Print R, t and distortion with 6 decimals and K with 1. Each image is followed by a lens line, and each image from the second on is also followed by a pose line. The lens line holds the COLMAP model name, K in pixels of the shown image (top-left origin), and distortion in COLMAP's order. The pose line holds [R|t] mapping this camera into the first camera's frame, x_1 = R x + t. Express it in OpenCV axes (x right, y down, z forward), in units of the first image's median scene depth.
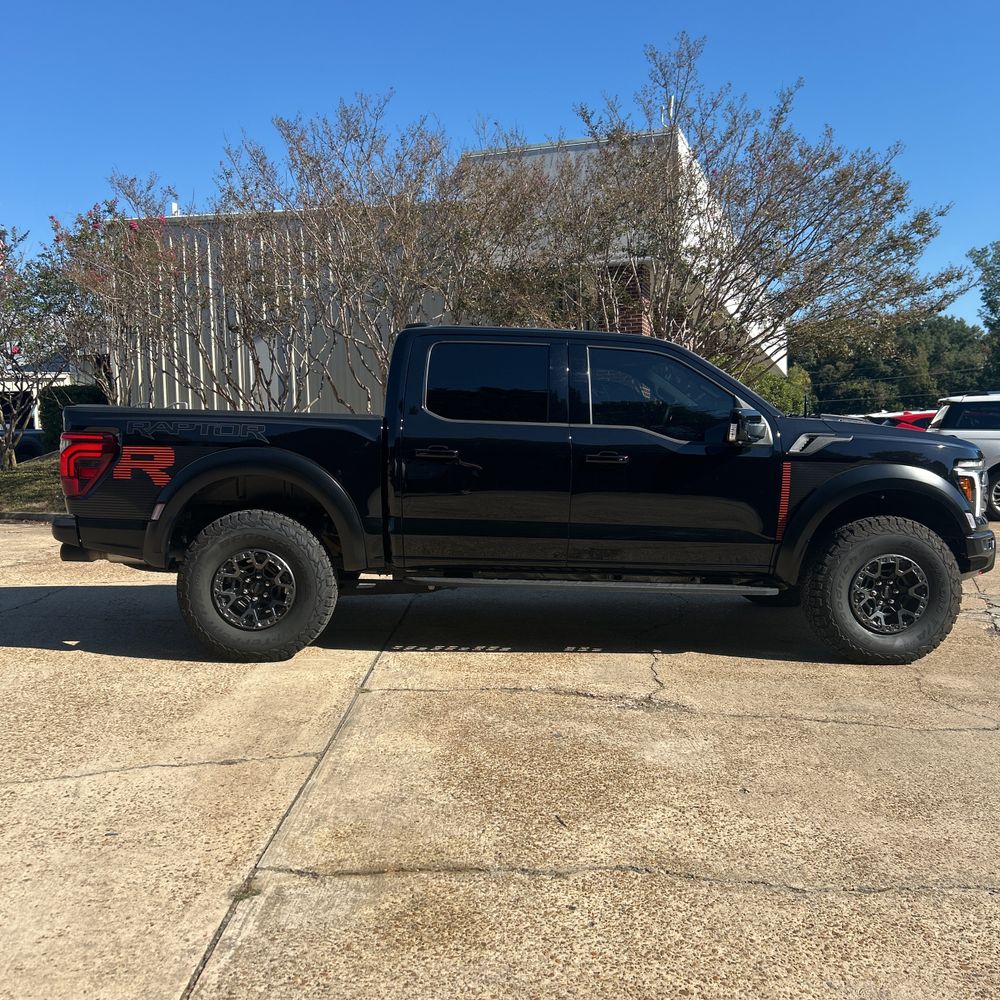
lens RADIAL K [[1010.5, 0, 507.4], [0, 1010.5, 492.4], [0, 0, 1]] dist [0.014844, 0.000111]
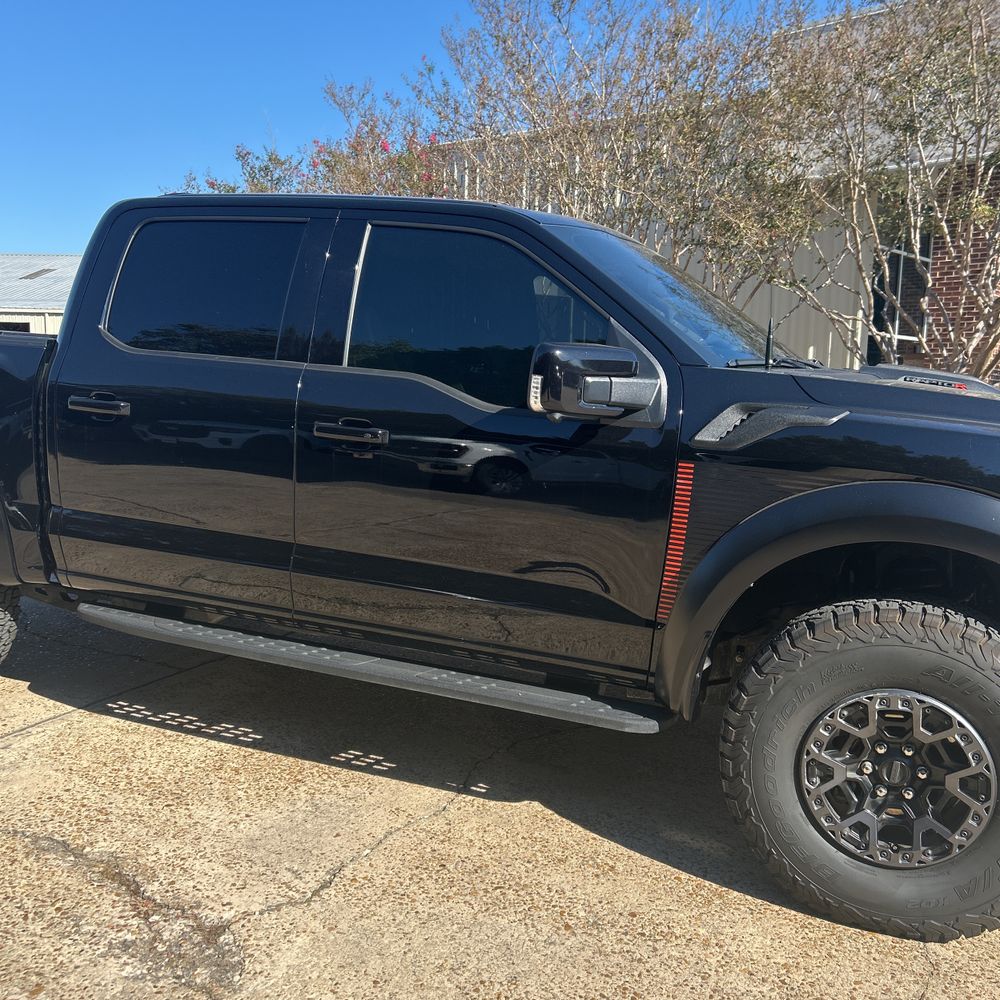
lens RADIAL K [[1010.5, 0, 507.4], [0, 1010.5, 492.4], [0, 0, 1]] dist [0.014844, 0.000111]
pose [[0.913555, 0.082653, -0.398229, 0.388047], [-0.060373, 0.995844, 0.068191, -0.042665], [0.402210, -0.038254, 0.914748, 0.536284]]
